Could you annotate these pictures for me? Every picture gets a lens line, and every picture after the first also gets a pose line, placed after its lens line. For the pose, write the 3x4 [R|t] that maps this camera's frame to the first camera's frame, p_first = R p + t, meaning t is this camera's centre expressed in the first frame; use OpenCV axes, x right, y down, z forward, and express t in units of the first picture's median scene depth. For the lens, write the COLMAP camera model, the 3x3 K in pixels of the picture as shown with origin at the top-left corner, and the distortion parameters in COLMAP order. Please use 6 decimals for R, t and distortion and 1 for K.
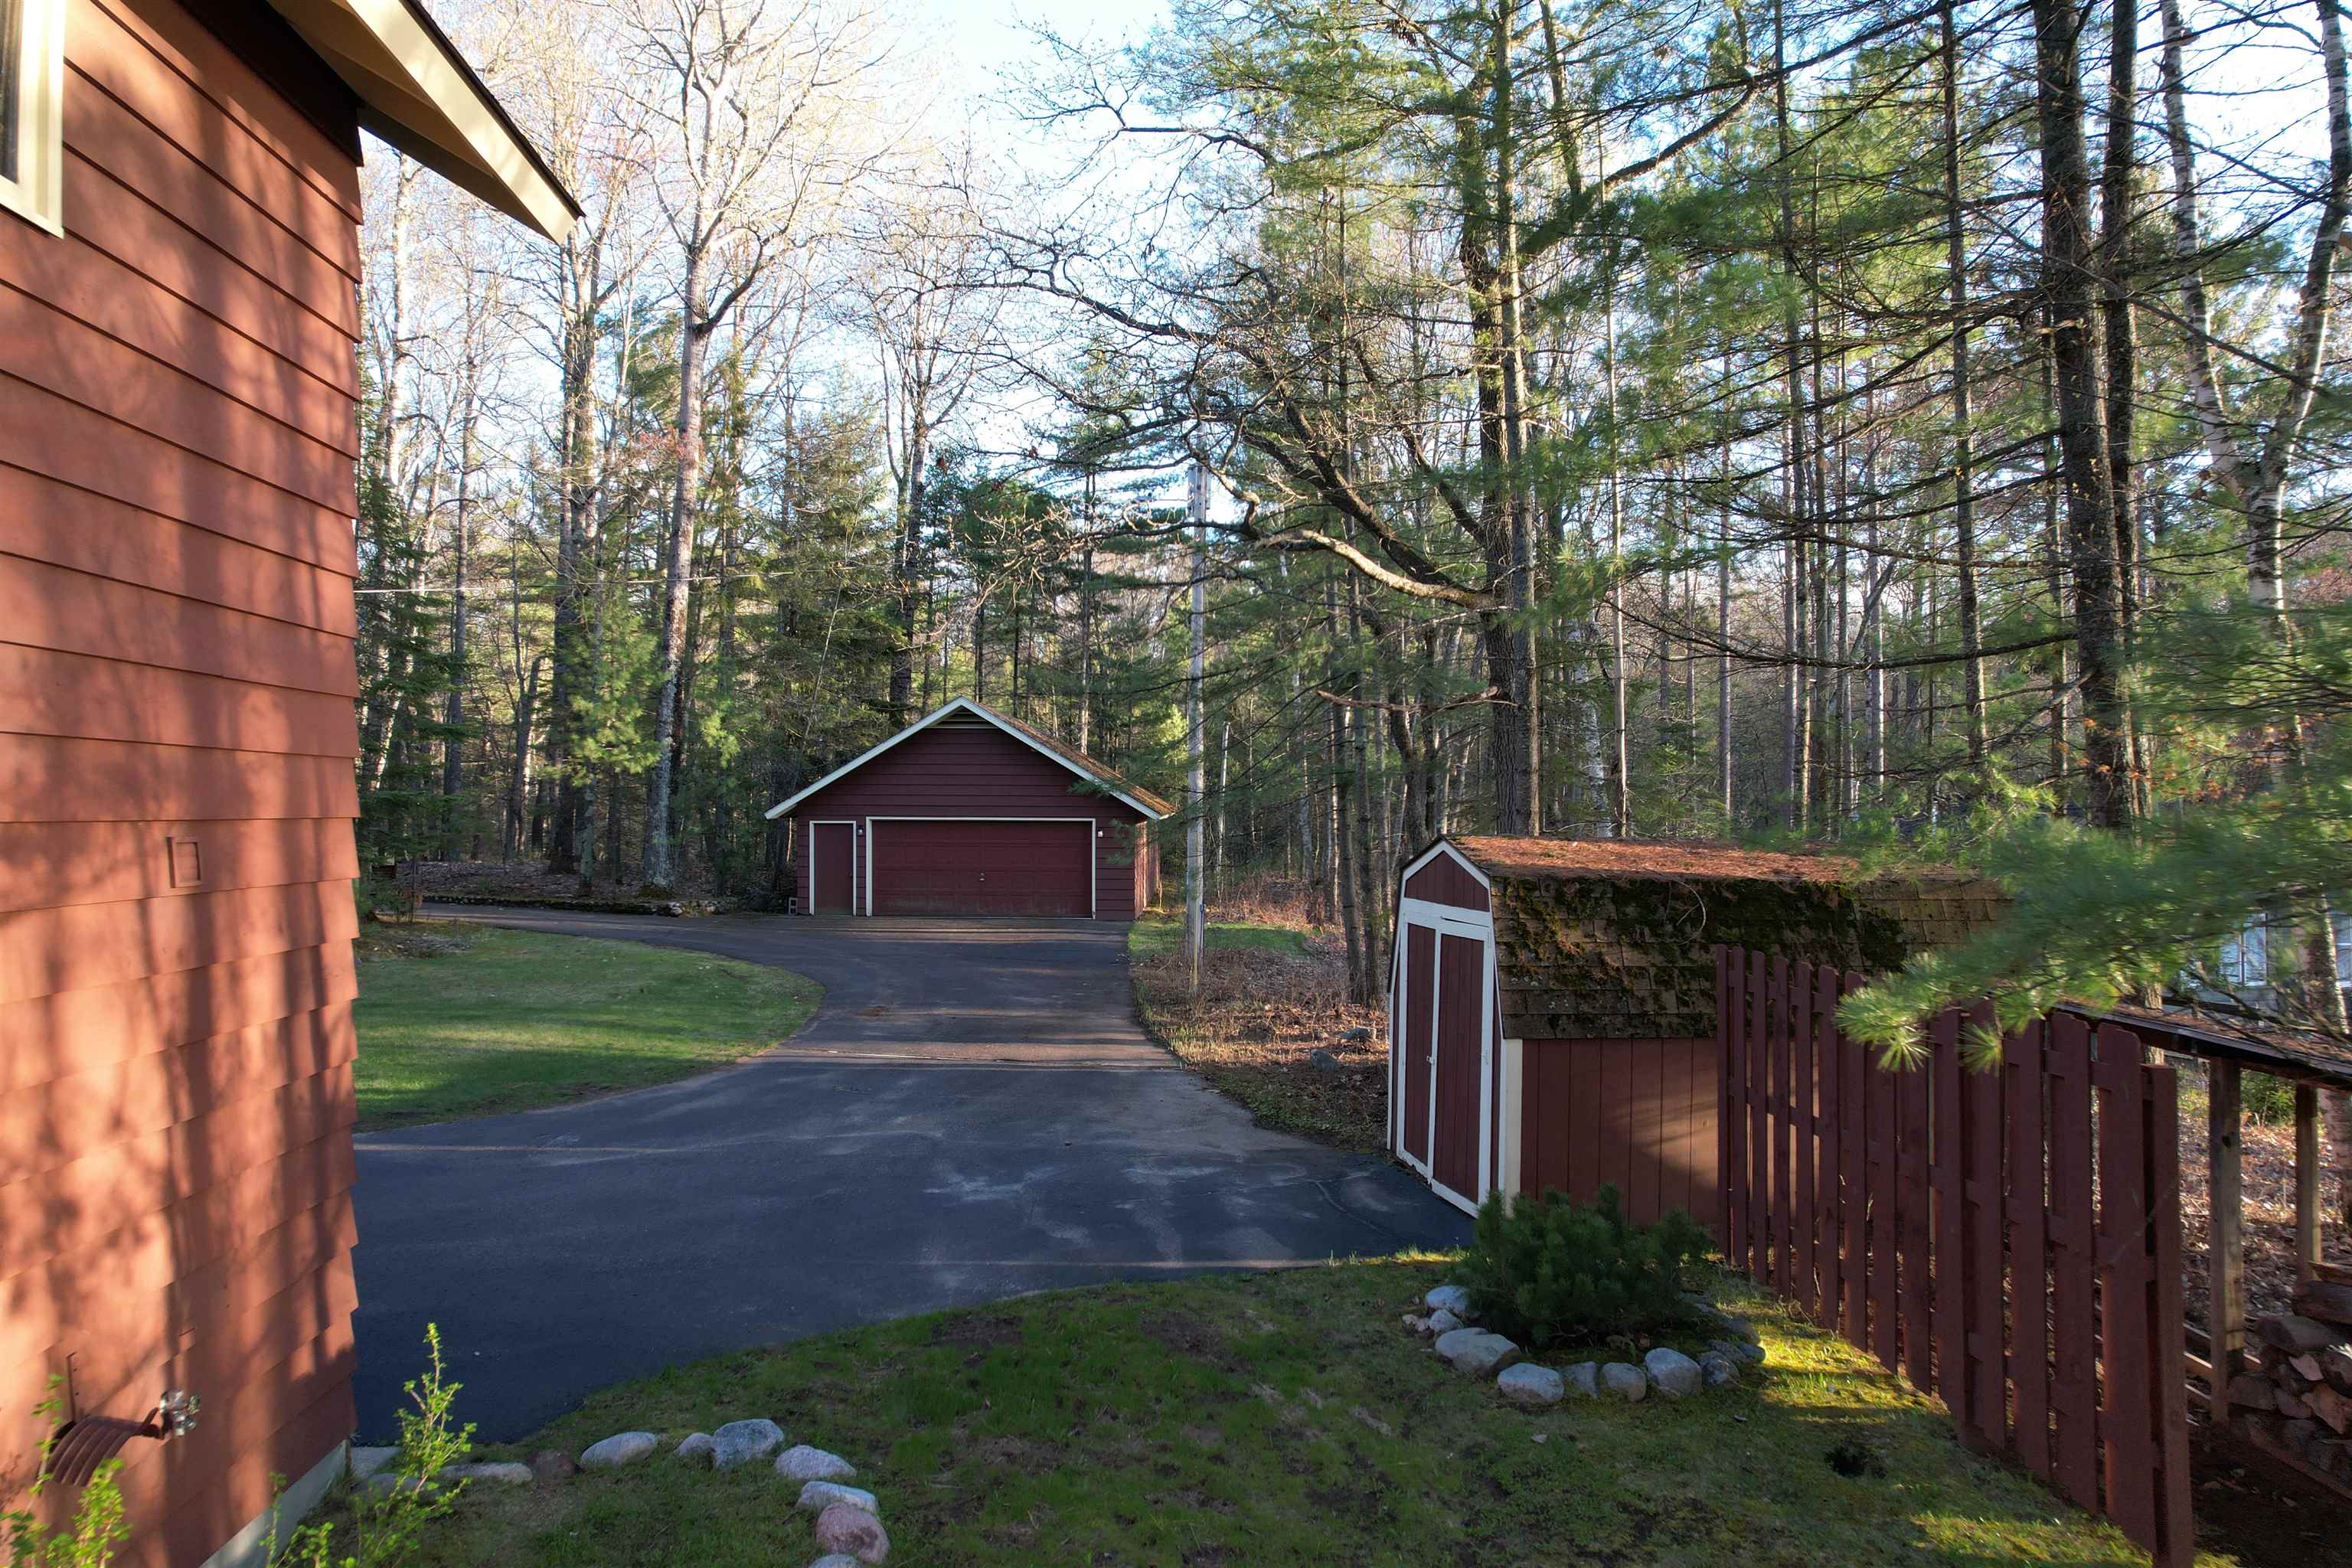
lens RADIAL K [[1465.6, 0, 1179.8], [0, 1465.6, 803.9], [0, 0, 1]] dist [-0.078228, 0.068538]
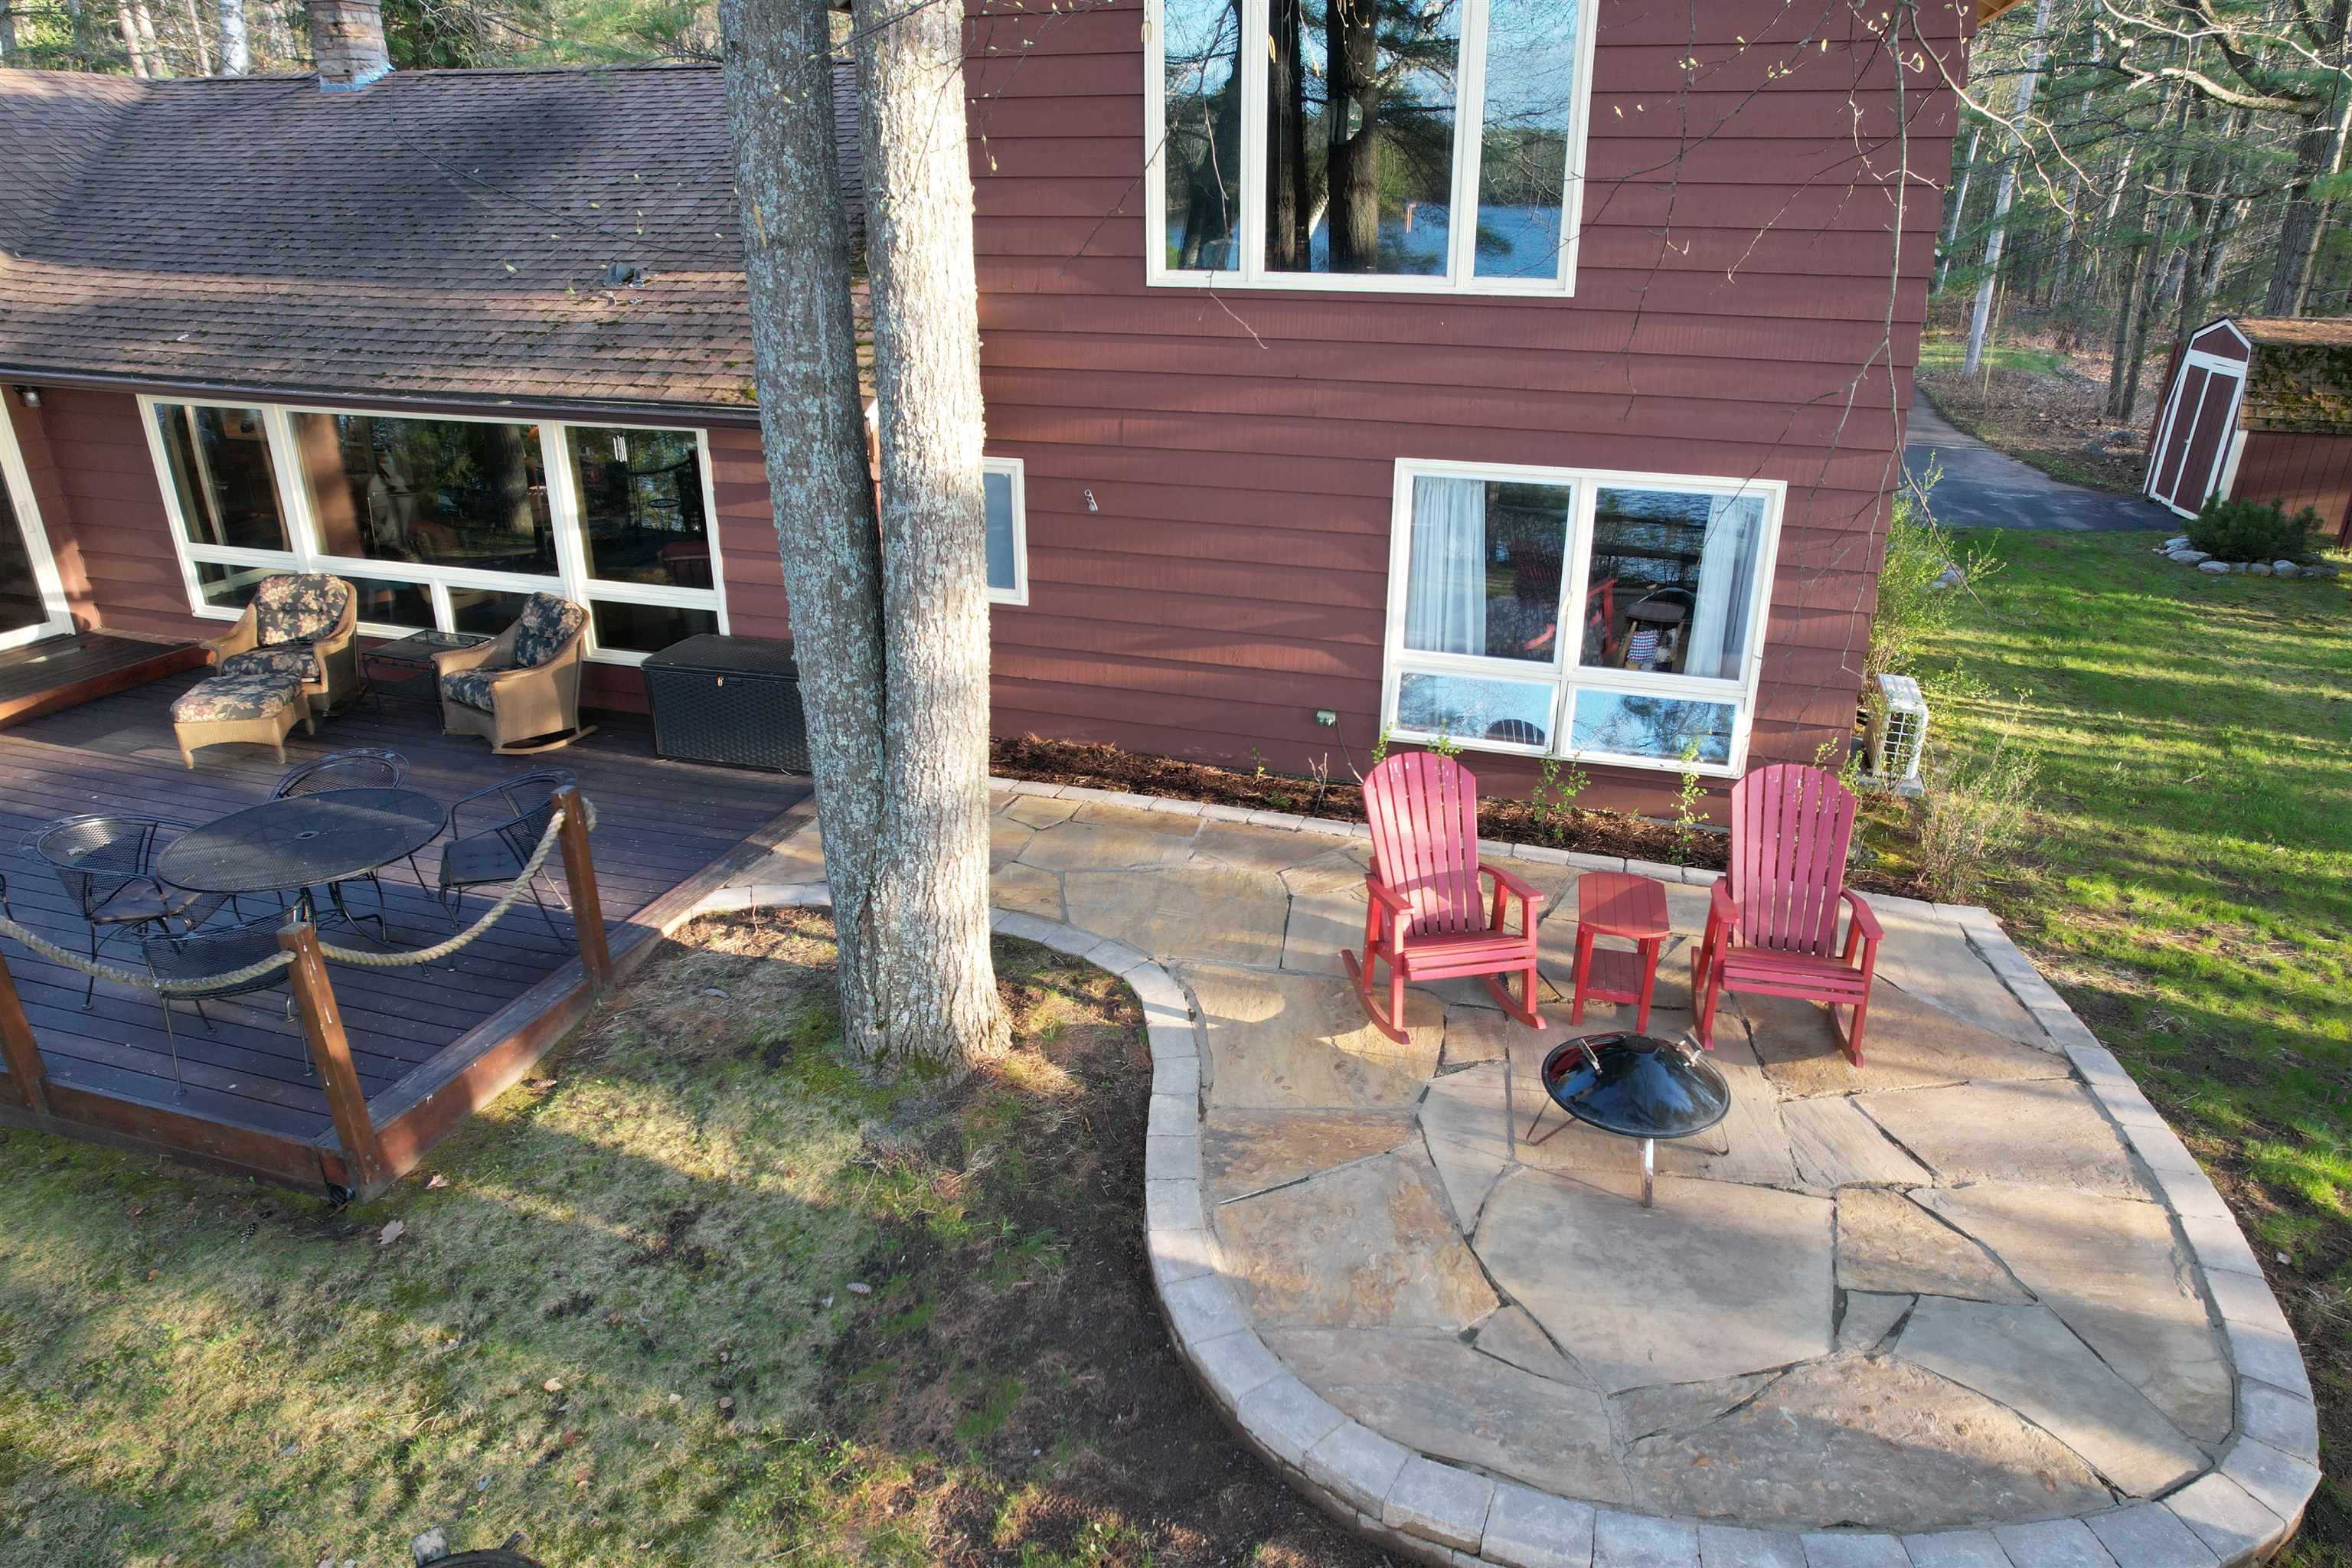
lens RADIAL K [[1480.5, 0, 1172.8], [0, 1480.5, 808.9], [0, 0, 1]] dist [-0.075257, 0.063781]
pose [[0.920141, 0.150155, -0.361656, -0.091662], [0.005206, 0.918789, 0.394715, -0.043105], [0.391554, -0.365076, 0.844633, -0.405735]]
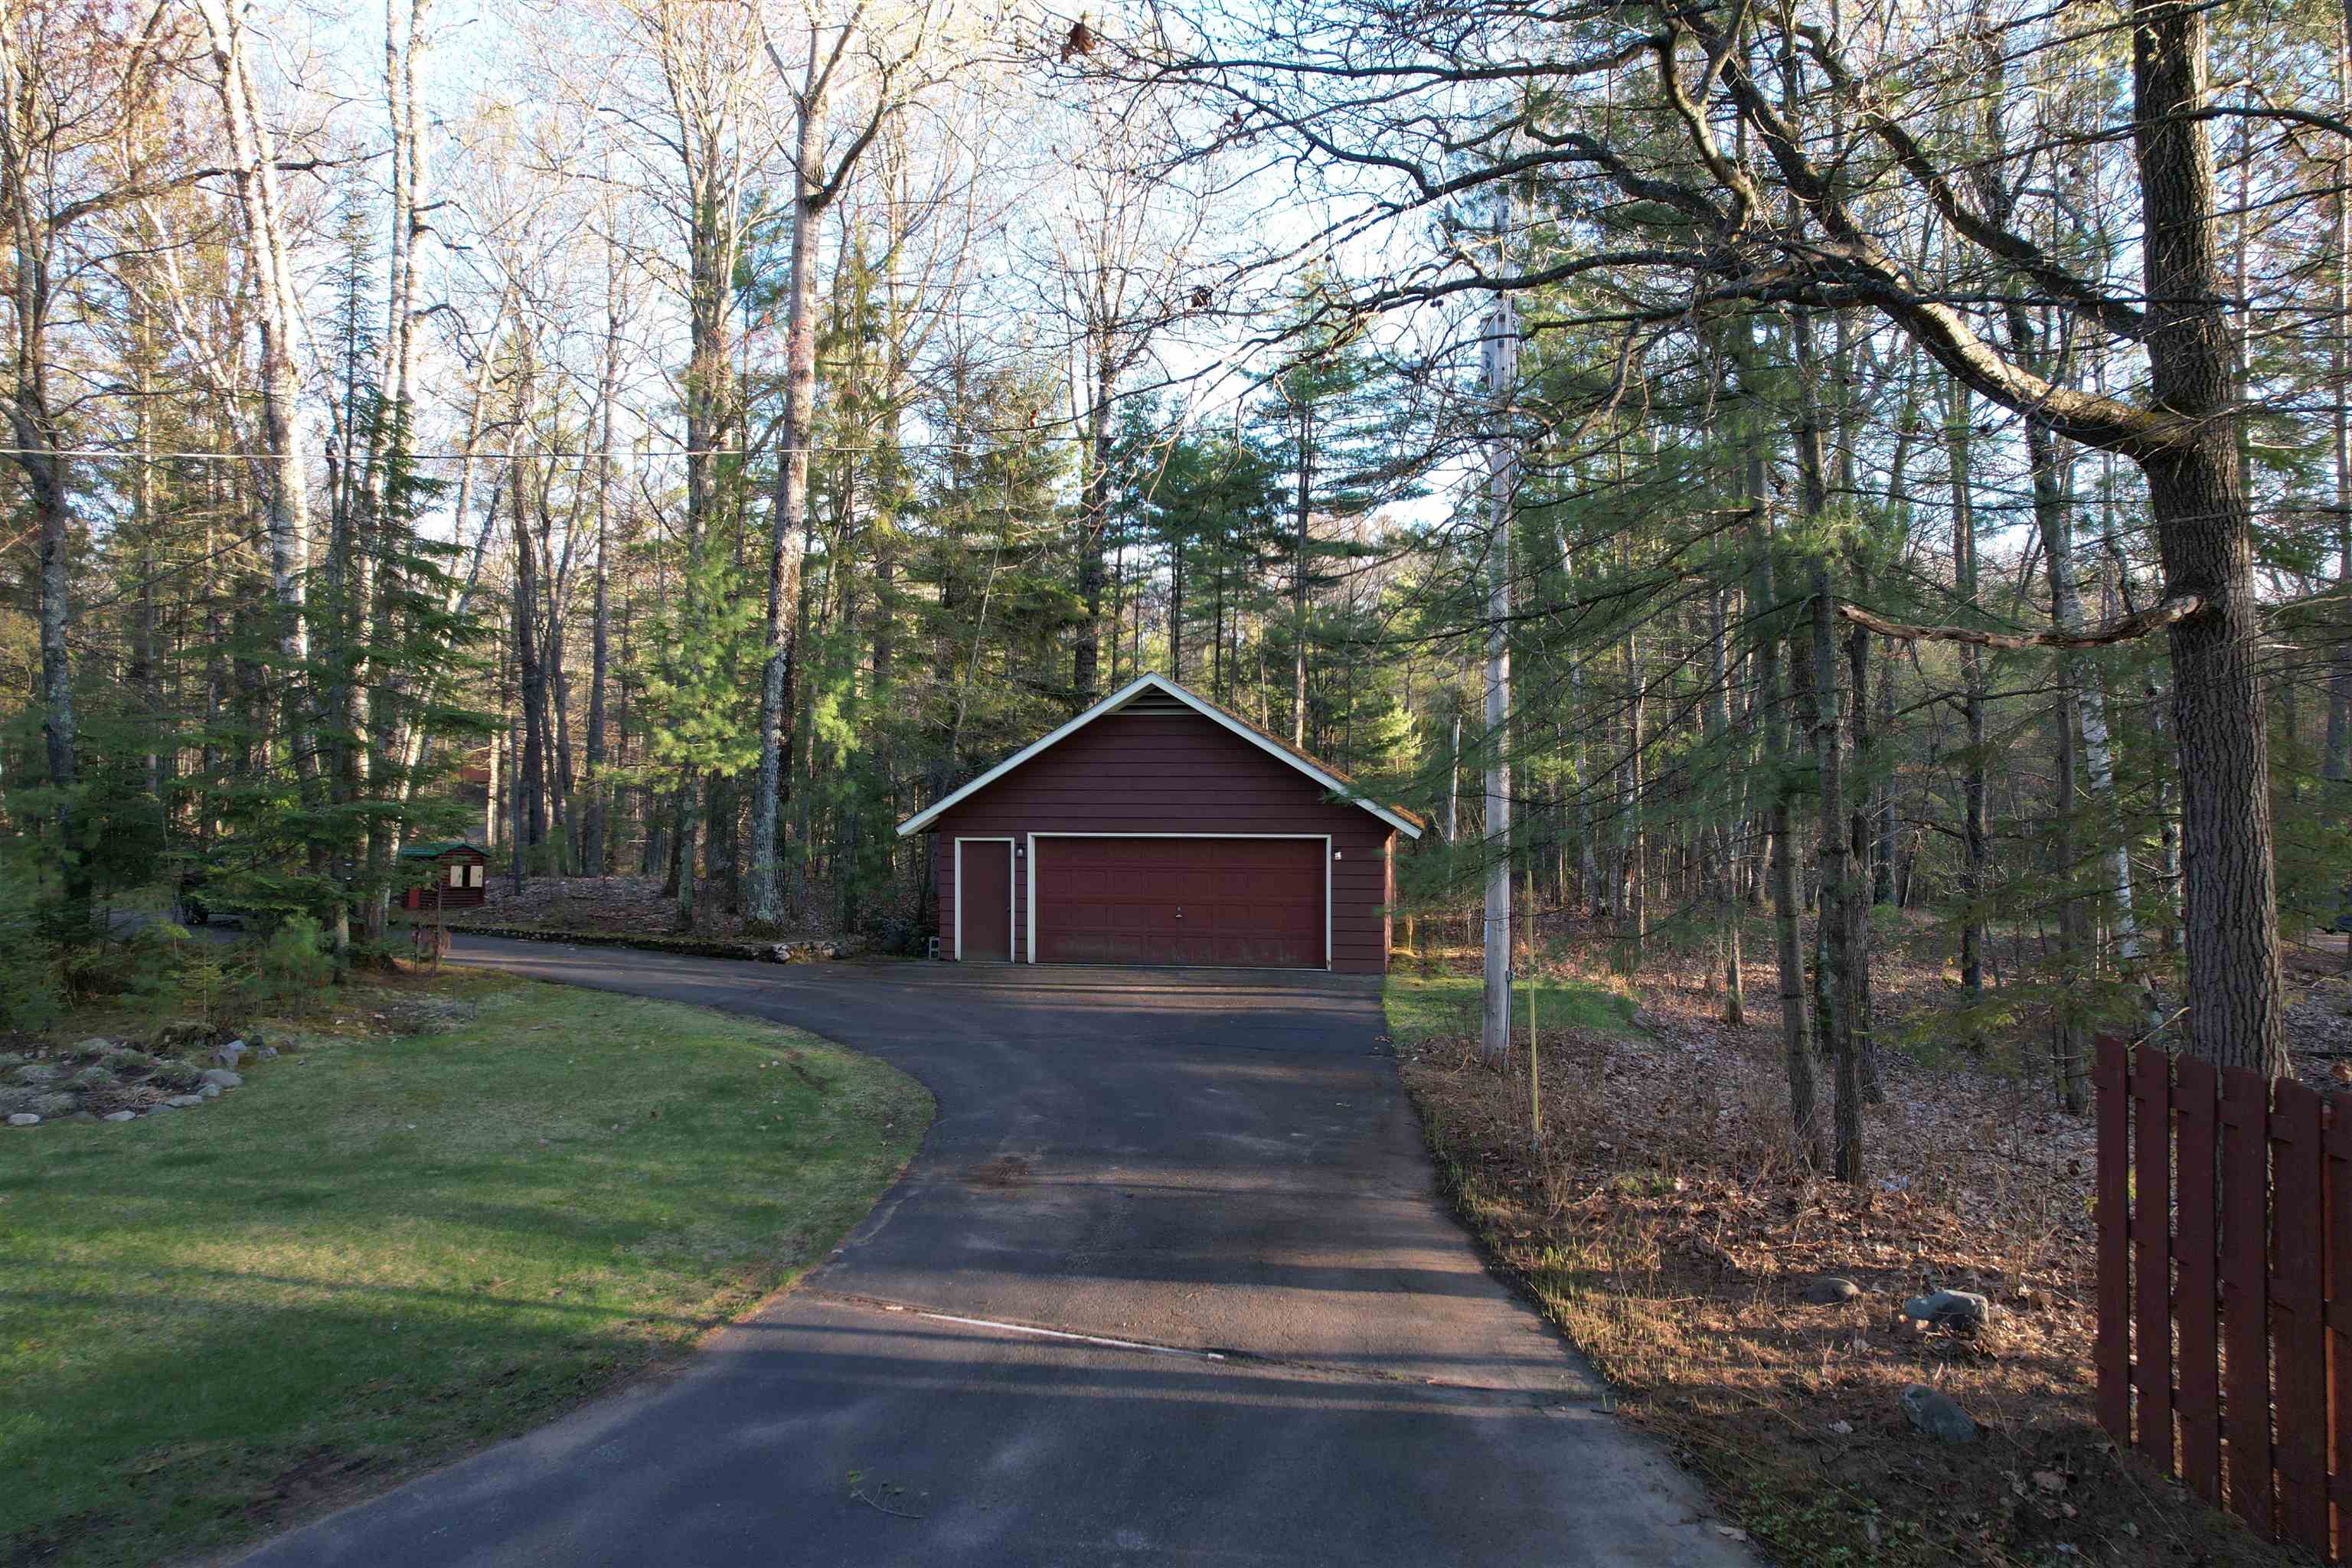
lens RADIAL K [[1480.5, 0, 1172.8], [0, 1480.5, 808.9], [0, 0, 1]] dist [-0.075257, 0.063781]
pose [[0.990345, -0.000616, -0.138622, -0.033731], [0.001012, 0.999996, 0.002785, -0.005567], [0.138620, -0.002899, 0.990341, 0.252086]]
